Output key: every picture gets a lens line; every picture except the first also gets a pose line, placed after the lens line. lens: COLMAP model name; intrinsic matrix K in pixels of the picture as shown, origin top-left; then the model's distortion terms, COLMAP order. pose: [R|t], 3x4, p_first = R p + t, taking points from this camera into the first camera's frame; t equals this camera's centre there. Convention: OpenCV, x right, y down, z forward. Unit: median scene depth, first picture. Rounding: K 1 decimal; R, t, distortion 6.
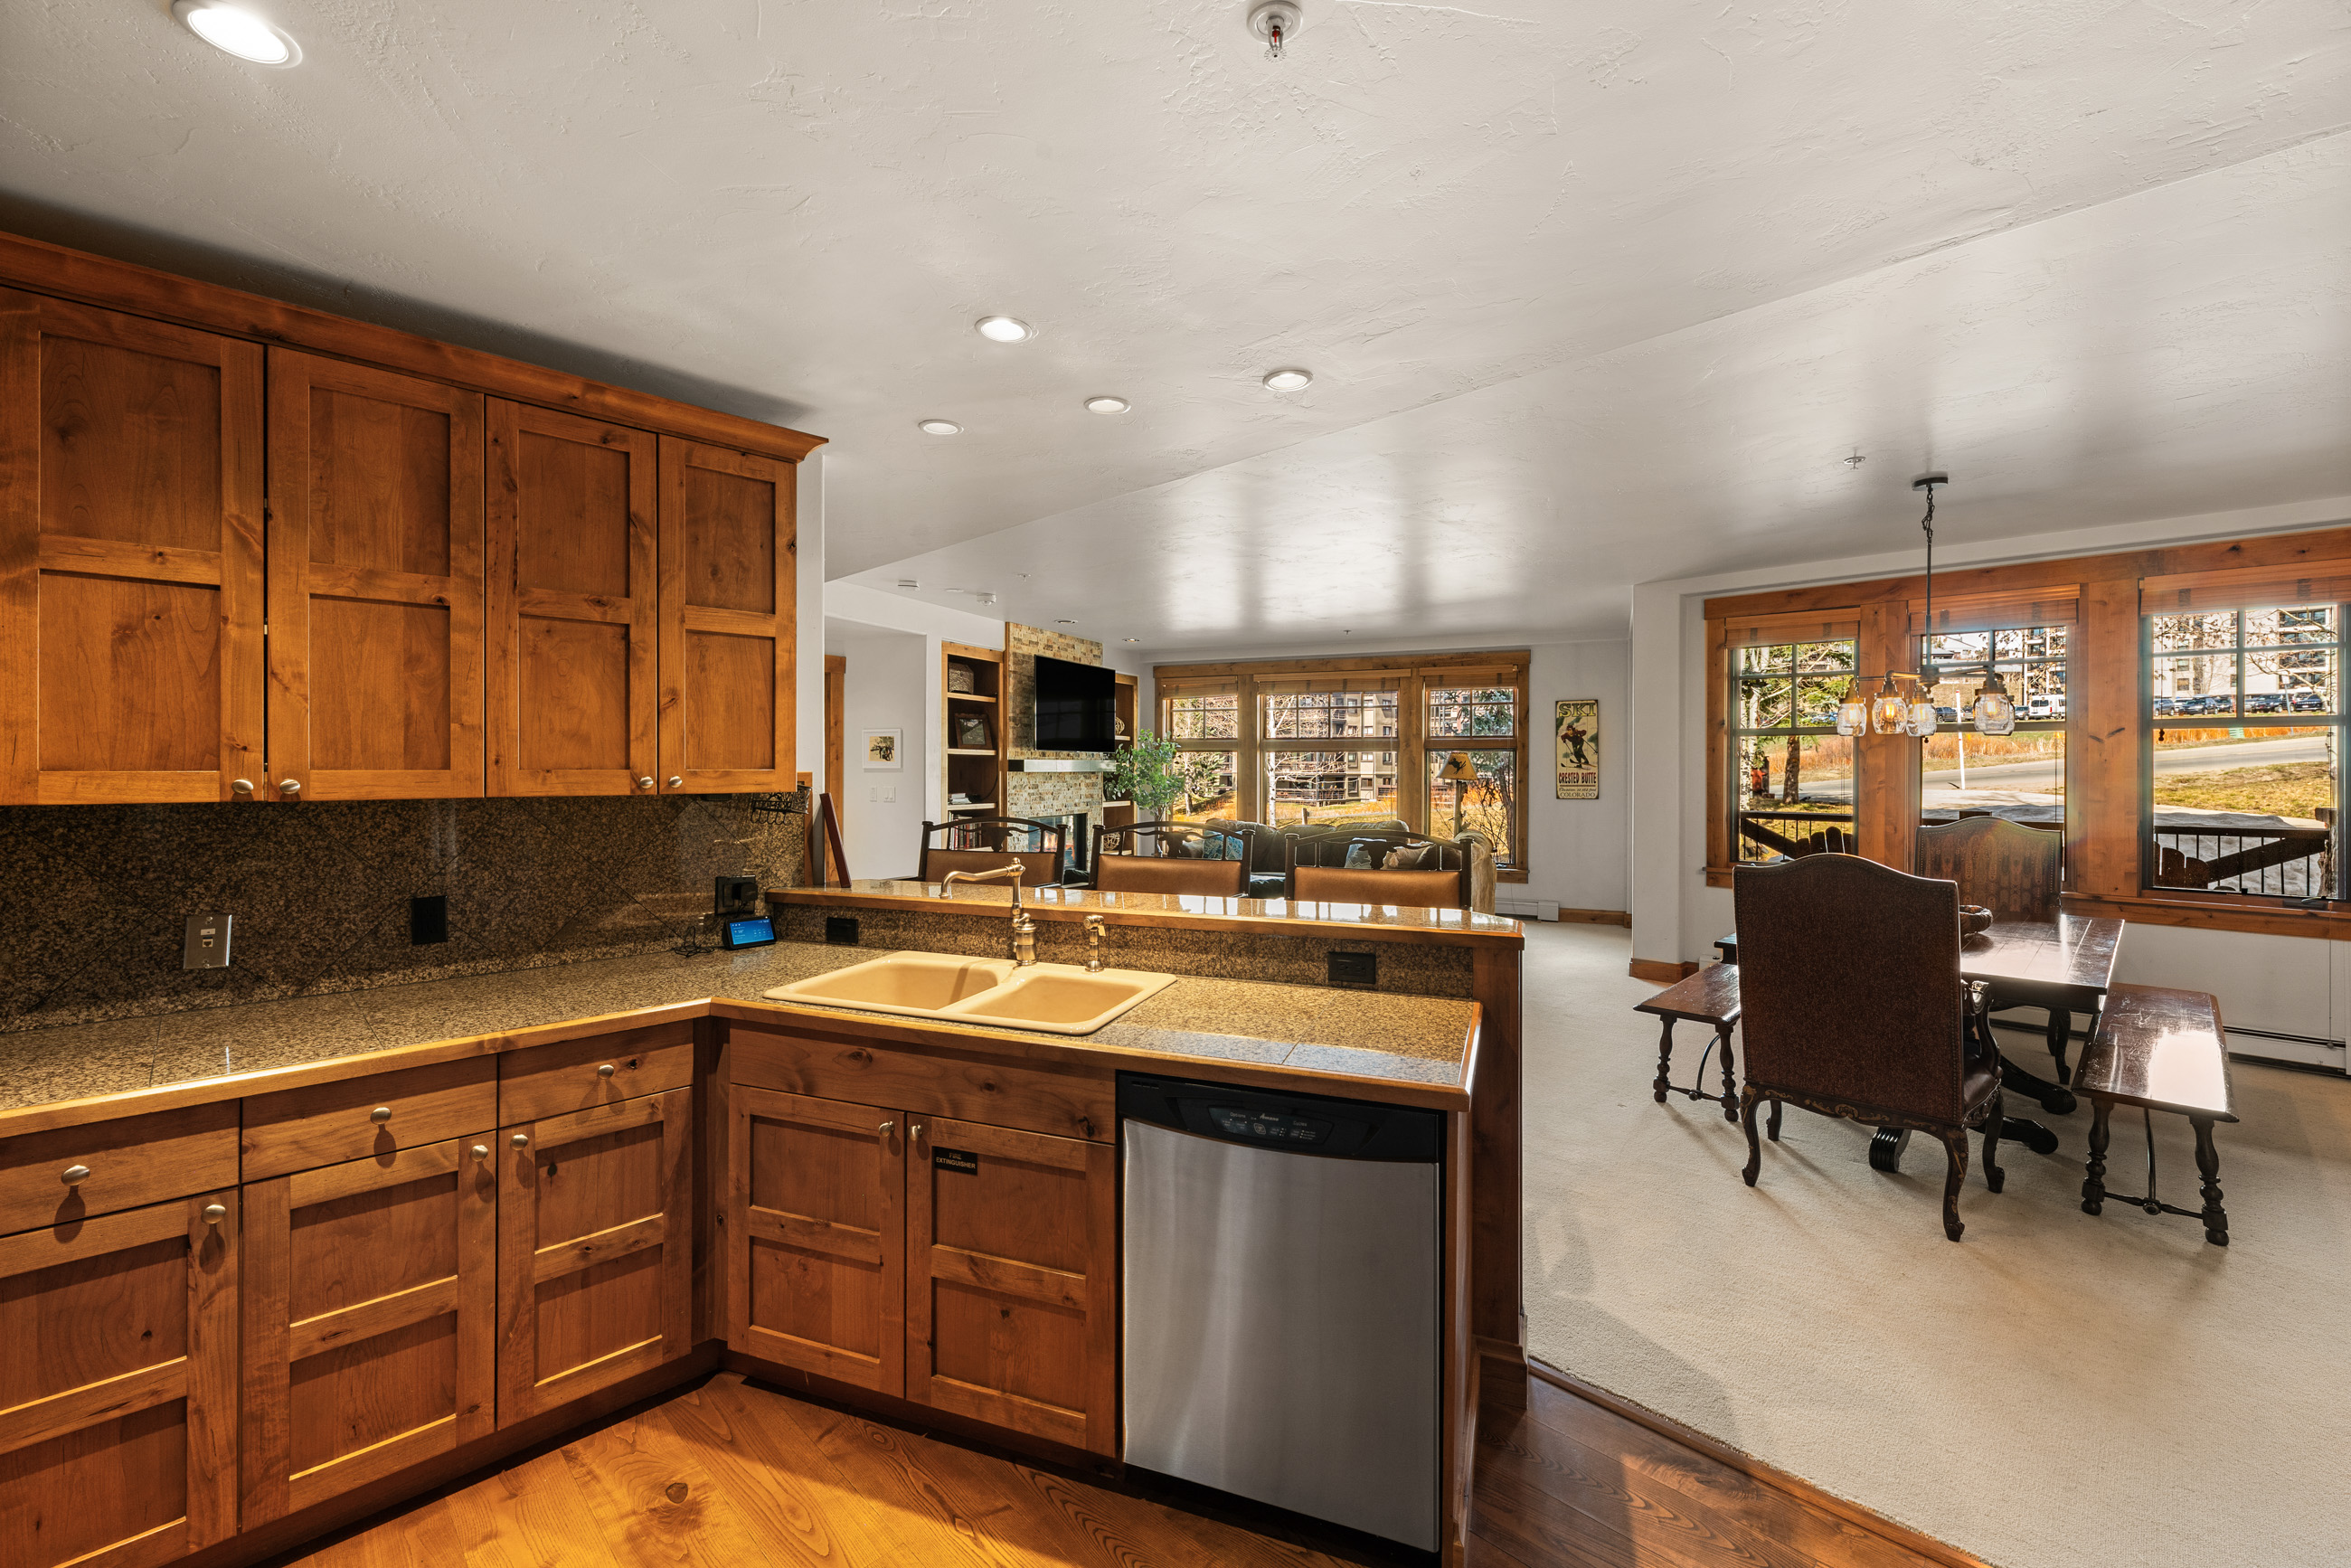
lens RADIAL K [[966.1, 0, 1153.2], [0, 966.1, 774.8], [0, 0, 1]] dist [0.000858, -0.000272]
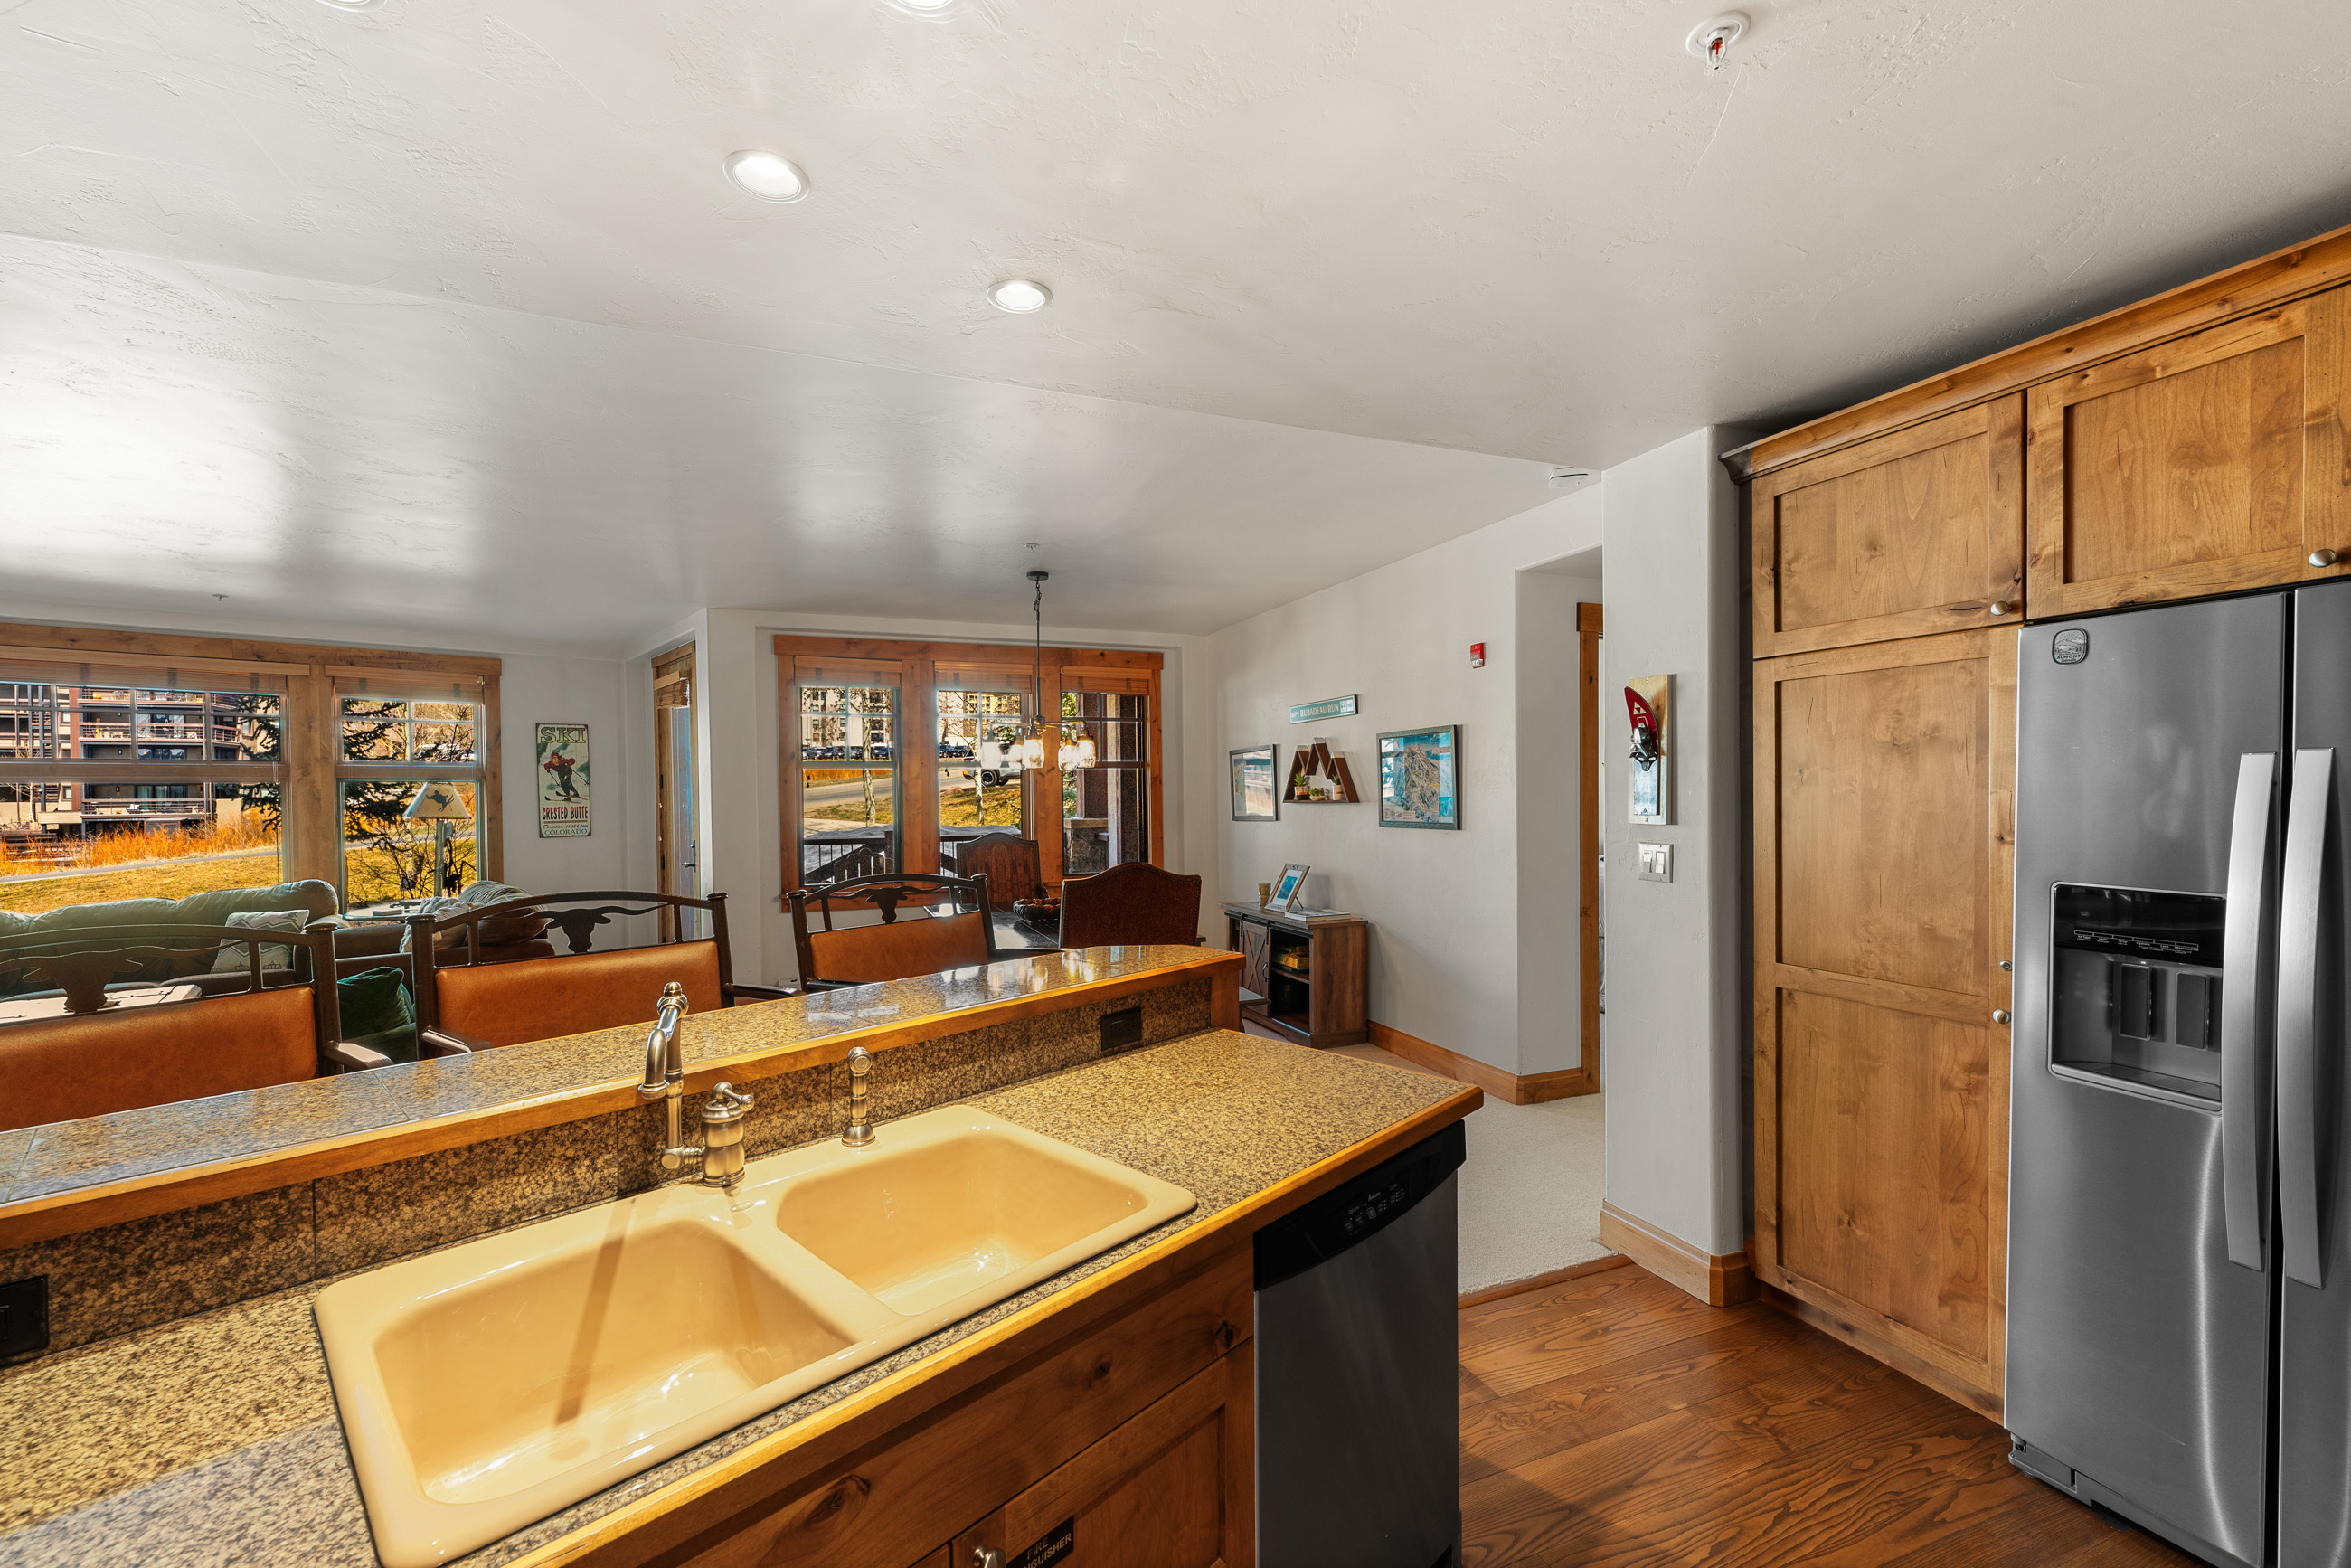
lens RADIAL K [[947.8, 0, 1169.3], [0, 947.8, 802.7], [0, 0, 1]] dist [0.000708, 0.000021]
pose [[0.381958, -0.016210, 0.924037, -0.156252], [0.020935, 0.999741, 0.008884, -0.002314], [-0.923943, 0.015951, 0.382199, 0.178217]]
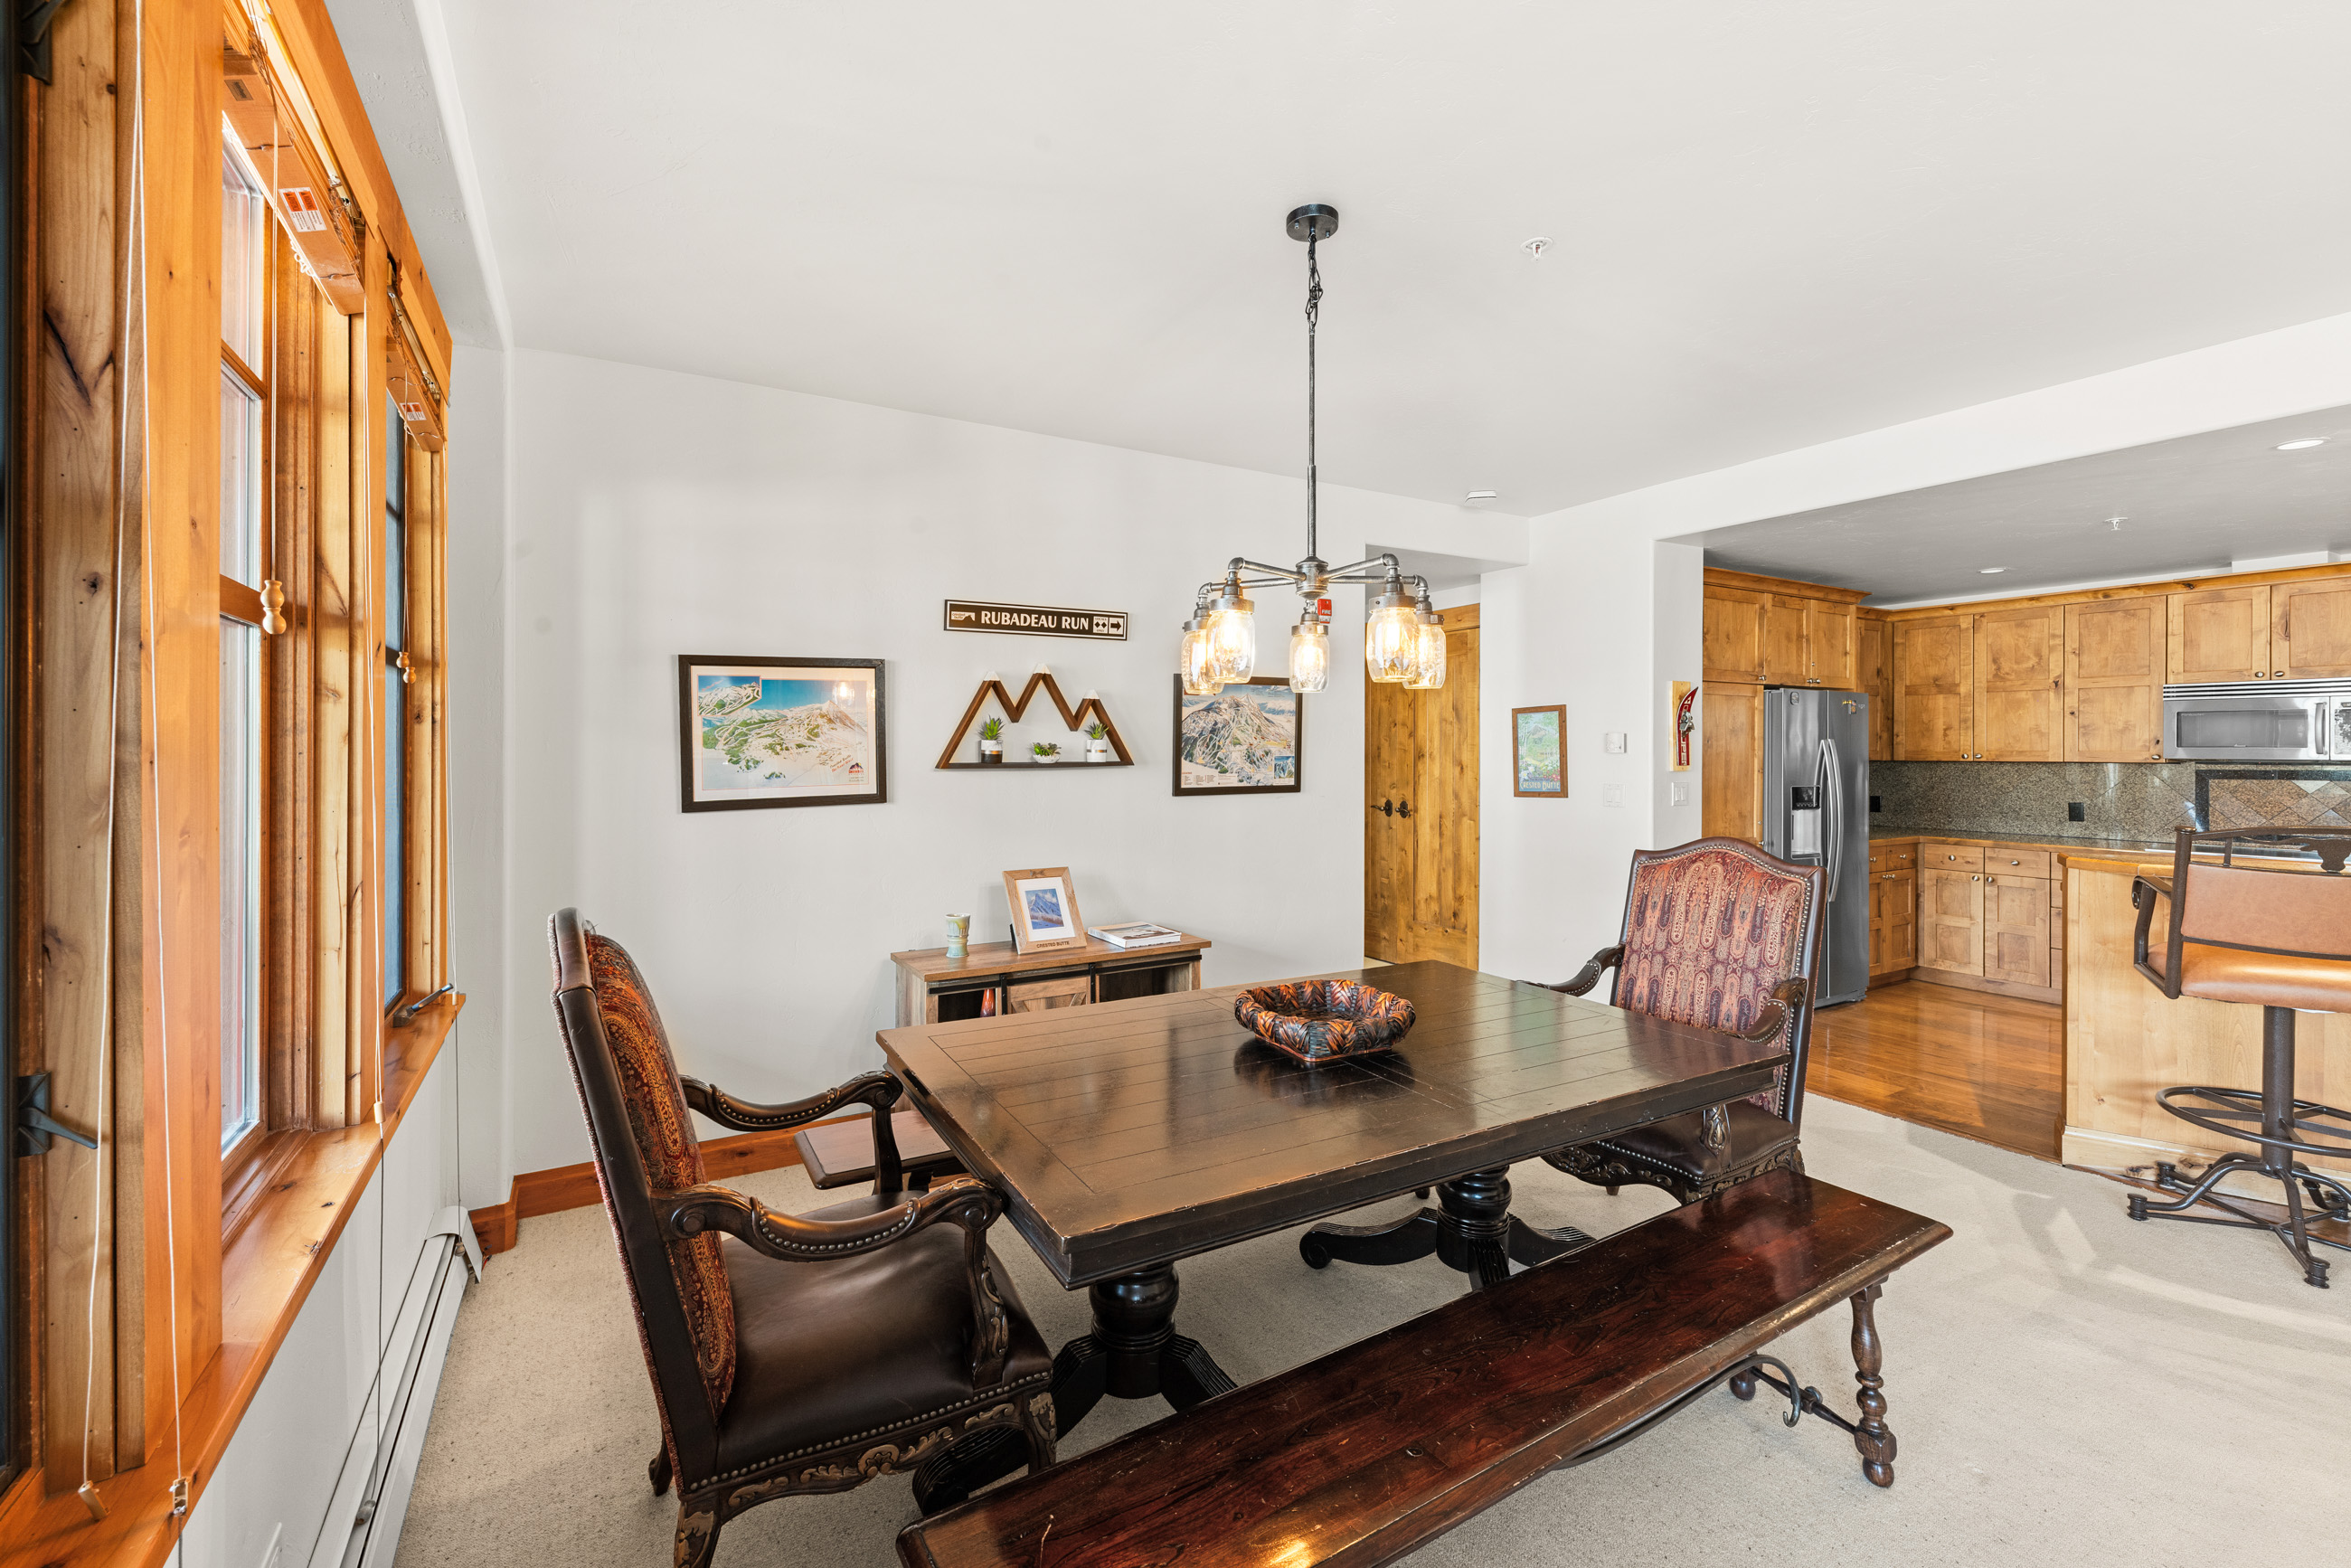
lens RADIAL K [[985.5, 0, 1168.0], [0, 985.5, 748.4], [0, 0, 1]] dist [0.000551, 0.009416]
pose [[-0.968769, -0.002289, 0.247954, 0.368478], [0.000033, 0.999956, 0.009362, -0.006526], [-0.247965, 0.009078, -0.968726, 0.782616]]
